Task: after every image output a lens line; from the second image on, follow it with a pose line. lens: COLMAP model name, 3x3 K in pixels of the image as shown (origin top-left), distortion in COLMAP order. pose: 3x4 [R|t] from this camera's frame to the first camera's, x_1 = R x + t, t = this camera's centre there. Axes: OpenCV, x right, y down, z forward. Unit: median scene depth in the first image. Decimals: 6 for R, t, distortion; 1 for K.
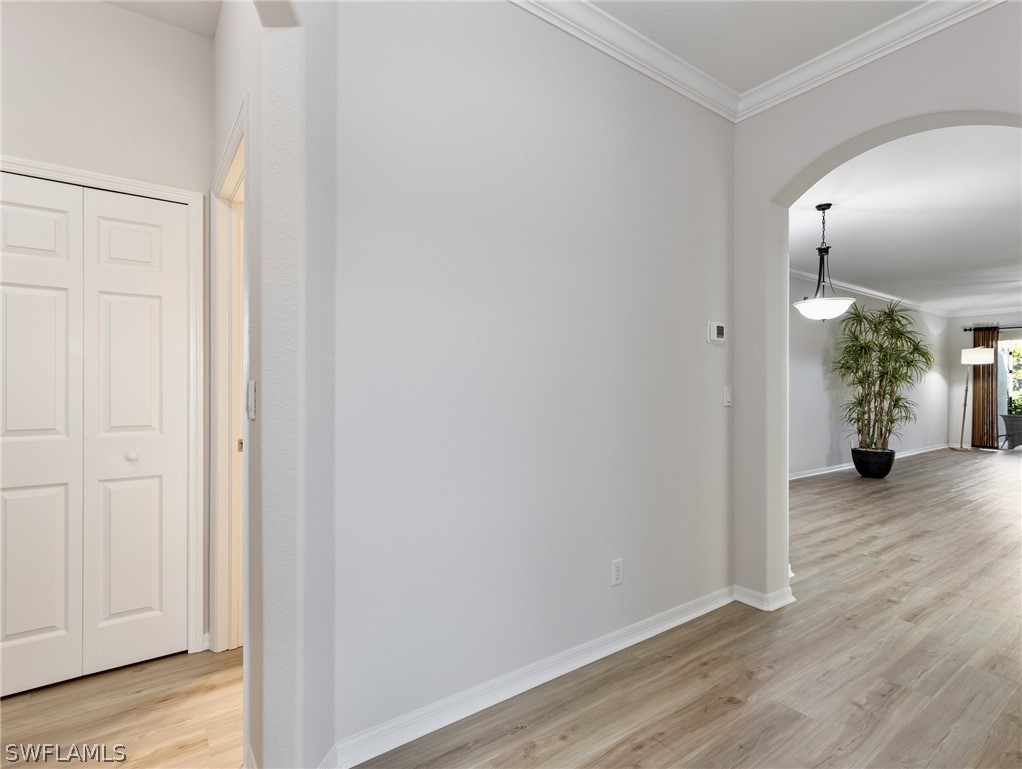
lens RADIAL K [[520.2, 0, 511.0], [0, 520.2, 384.5], [0, 0, 1]] dist [0.009467, -0.000266]
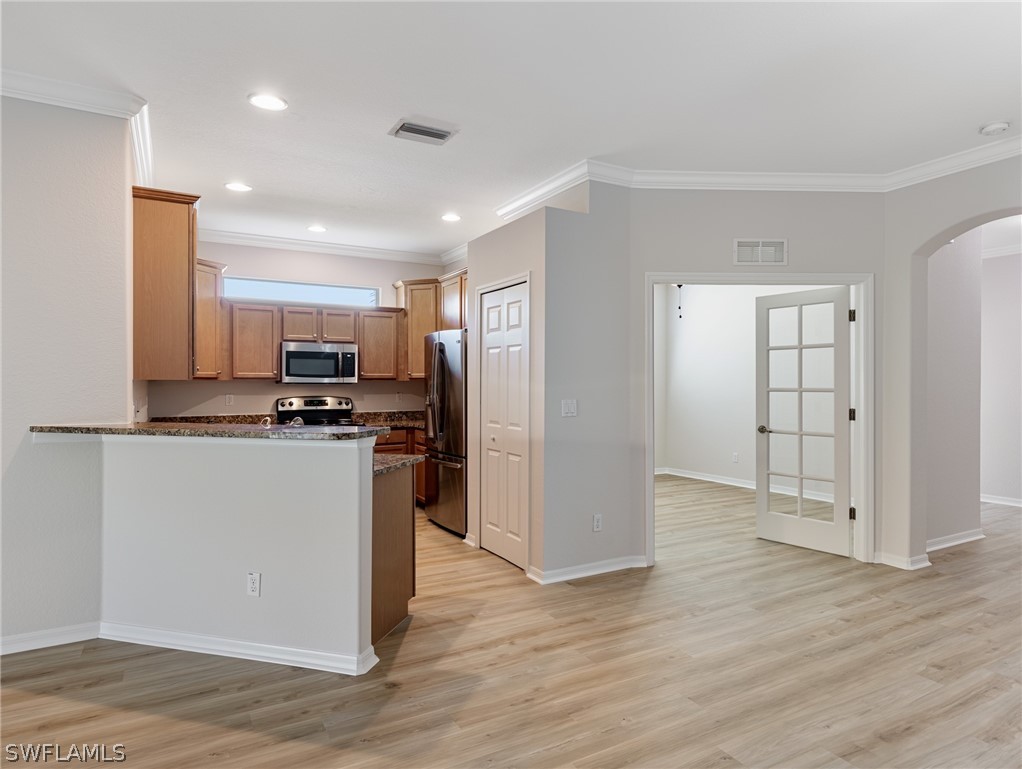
lens RADIAL K [[601.2, 0, 512.6], [0, 601.2, 381.7], [0, 0, 1]] dist [0.001260, 0.000239]
pose [[-0.993027, -0.000764, 0.117886, 1.574098], [-0.002266, 0.999918, -0.012602, -0.024803], [-0.117867, -0.012781, -0.992947, 2.365750]]
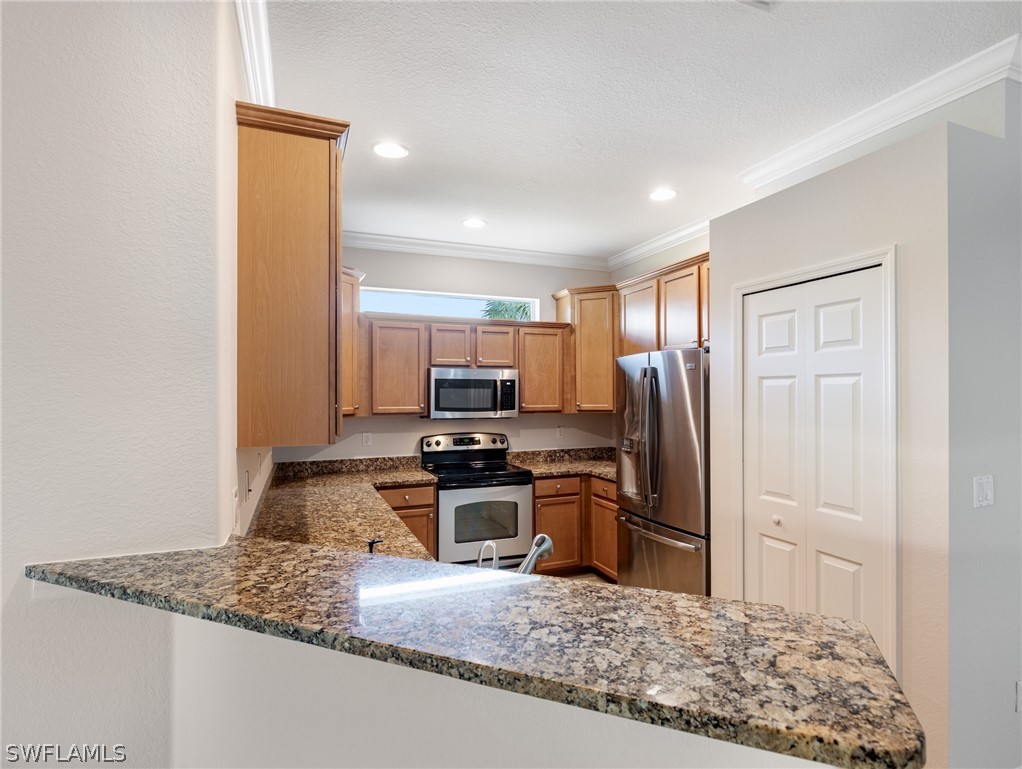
lens RADIAL K [[534.4, 0, 516.4], [0, 534.4, 389.5], [0, 0, 1]] dist [0.000597, -0.000433]
pose [[-0.969205, 0.004219, 0.246217, 2.033932], [-0.000942, 0.999782, -0.020839, -0.098597], [-0.246252, -0.020429, -0.968991, 1.743891]]
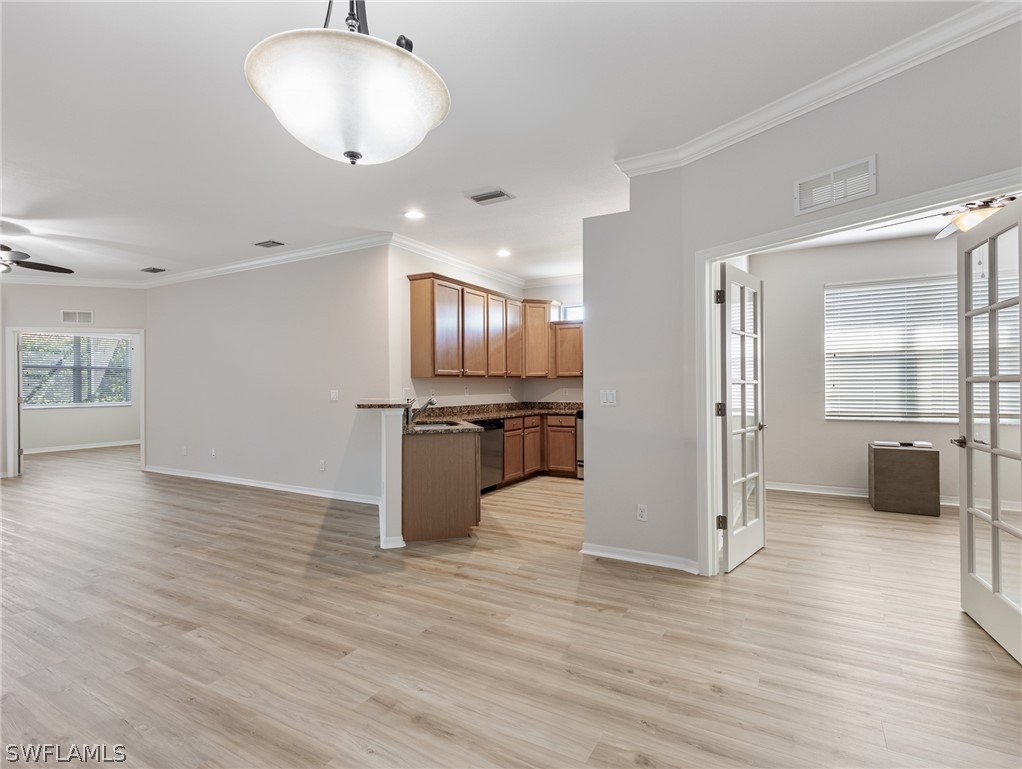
lens RADIAL K [[513.5, 0, 515.5], [0, 513.5, 382.4], [0, 0, 1]] dist [0.006516, 0.000140]
pose [[-0.416121, 0.005358, 0.909293, 0.496103], [-0.005159, 0.999953, -0.008253, -0.008464], [-0.909295, -0.008125, -0.416074, 1.681330]]
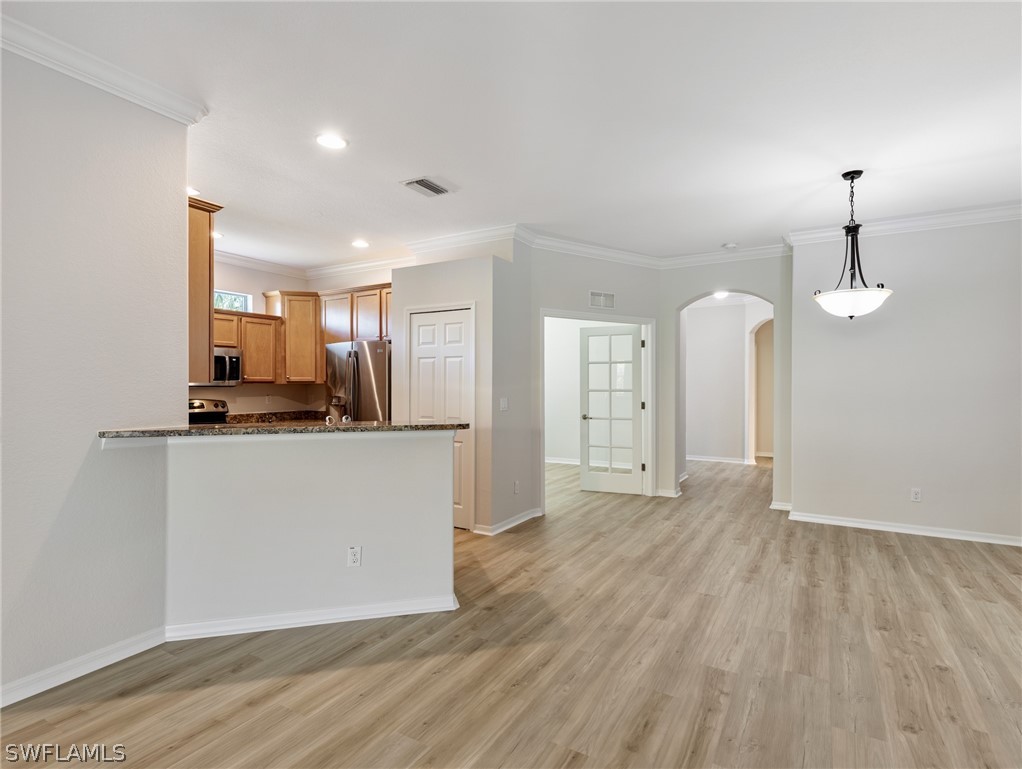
lens RADIAL K [[520.2, 0, 511.0], [0, 520.2, 384.5], [0, 0, 1]] dist [0.009467, -0.000266]
pose [[-0.918695, -0.001852, -0.394963, 2.265203], [0.003465, 0.999913, -0.012749, -0.023287], [0.394952, -0.013081, -0.918608, 2.488979]]
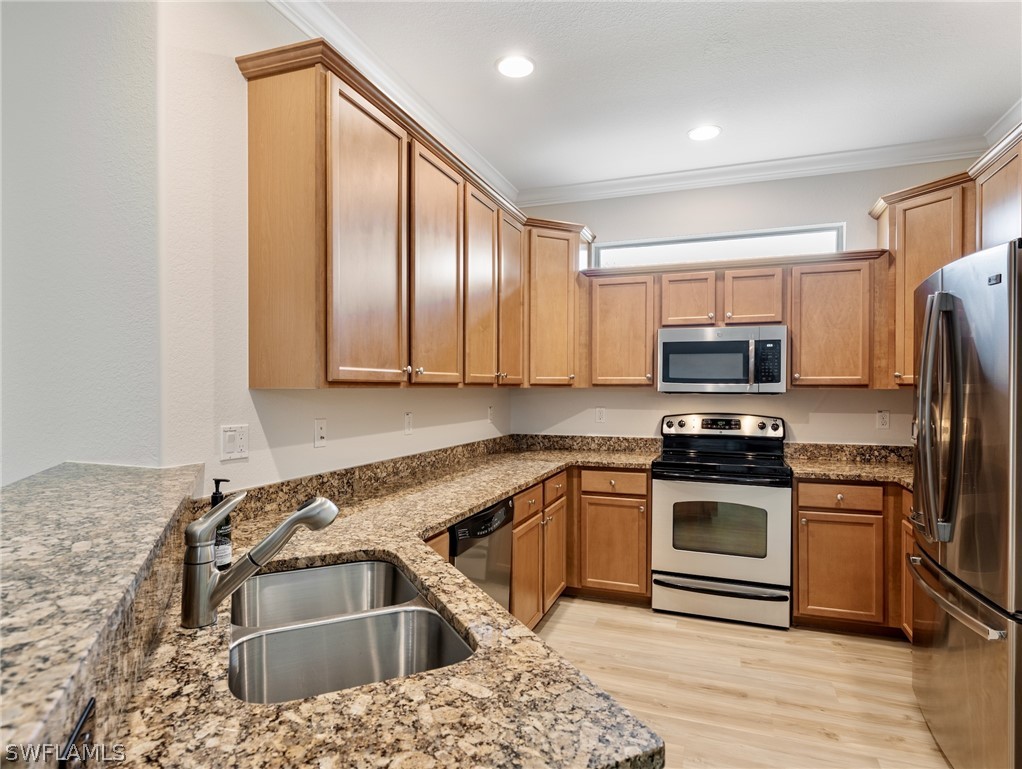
lens RADIAL K [[572.3, 0, 515.6], [0, 572.3, 392.3], [0, 0, 1]] dist [0.000925, -0.000160]
pose [[-0.557078, -0.009279, 0.830409, 1.729038], [-0.013467, 0.999907, 0.002139, -0.043746], [-0.830351, -0.009992, -0.557151, 1.336841]]
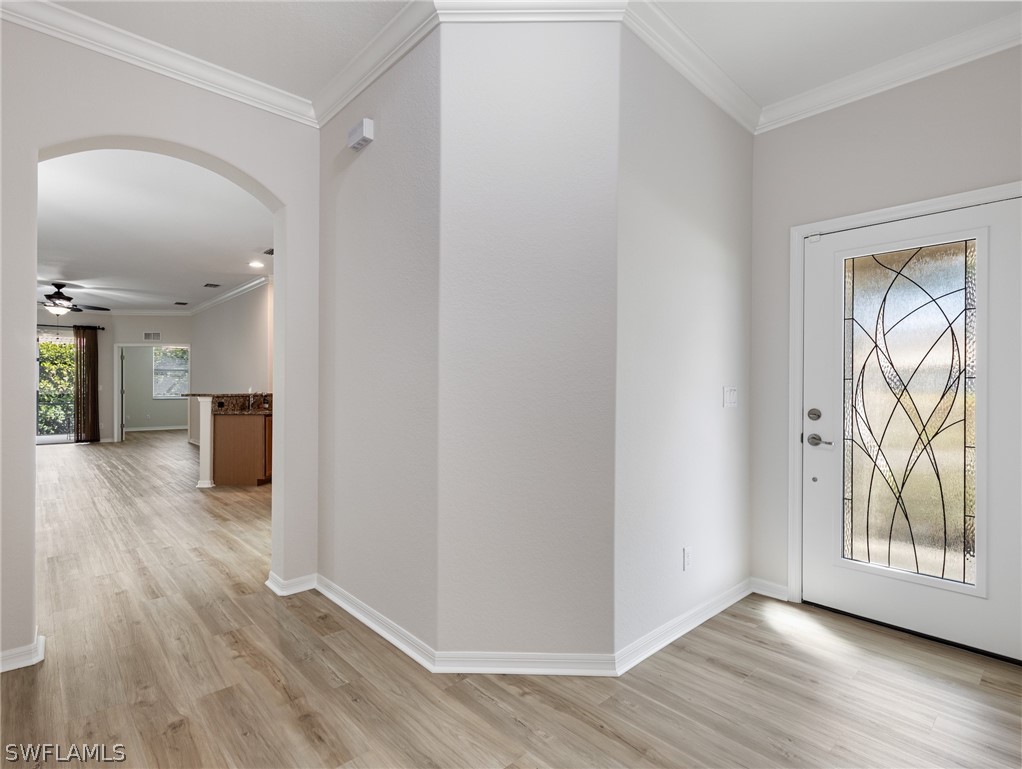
lens RADIAL K [[513.5, 0, 515.5], [0, 513.5, 382.4], [0, 0, 1]] dist [0.006516, 0.000140]
pose [[-0.126279, 0.008763, 0.991956, -0.402397], [-0.015557, 0.999821, -0.010813, -0.004382], [-0.991873, -0.016797, -0.126120, 0.370711]]
